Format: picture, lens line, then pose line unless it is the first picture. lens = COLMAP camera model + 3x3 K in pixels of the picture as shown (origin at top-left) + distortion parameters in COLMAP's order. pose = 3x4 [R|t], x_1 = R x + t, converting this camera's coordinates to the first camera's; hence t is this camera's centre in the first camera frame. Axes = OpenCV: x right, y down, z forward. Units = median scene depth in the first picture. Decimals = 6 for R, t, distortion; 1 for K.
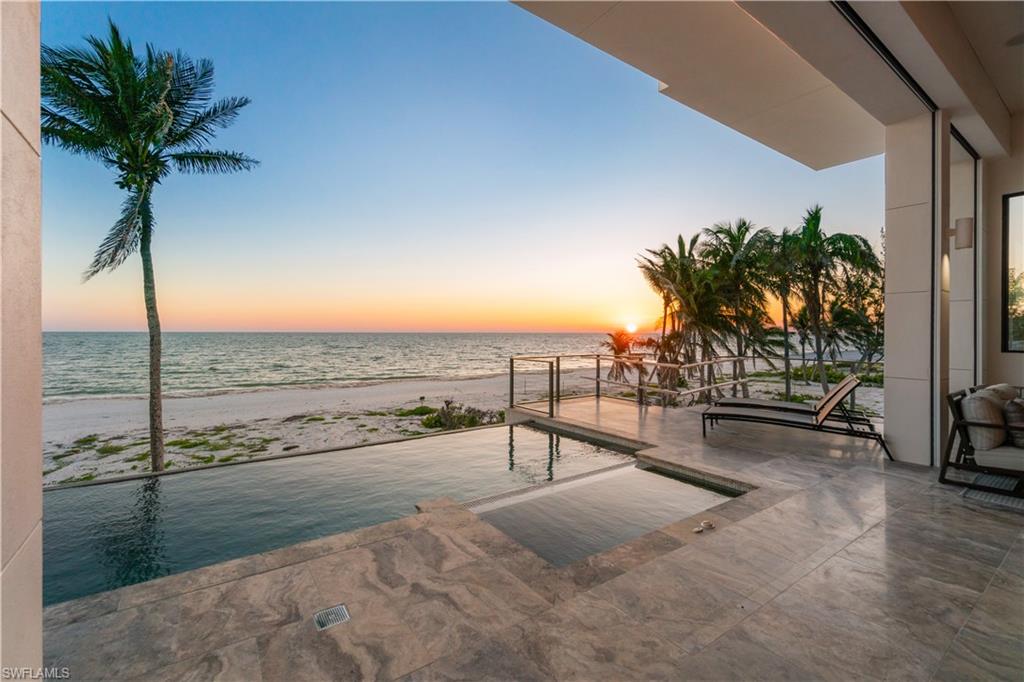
lens RADIAL K [[440.3, 0, 505.3], [0, 440.3, 331.4], [0, 0, 1]] dist [-0.002319, -0.000169]
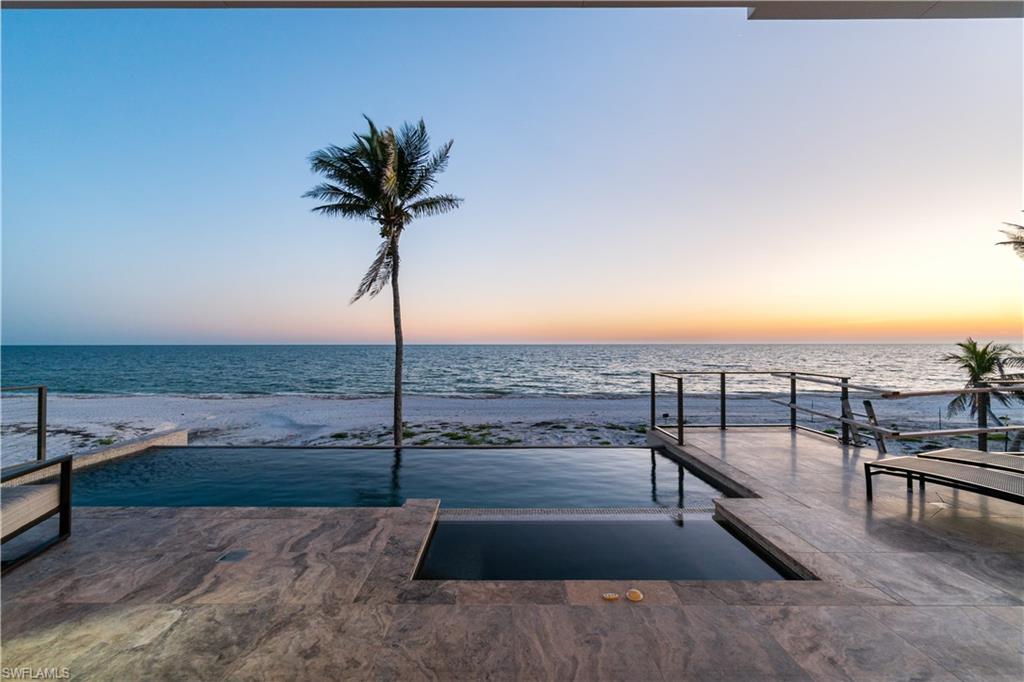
lens RADIAL K [[456.7, 0, 499.9], [0, 456.7, 339.1], [0, 0, 1]] dist [-0.003038, -0.000008]
pose [[0.819223, -0.009718, -0.573393, 0.248333], [0.004633, 0.999936, -0.010328, 0.001590], [0.573457, 0.005805, 0.819215, 0.074874]]
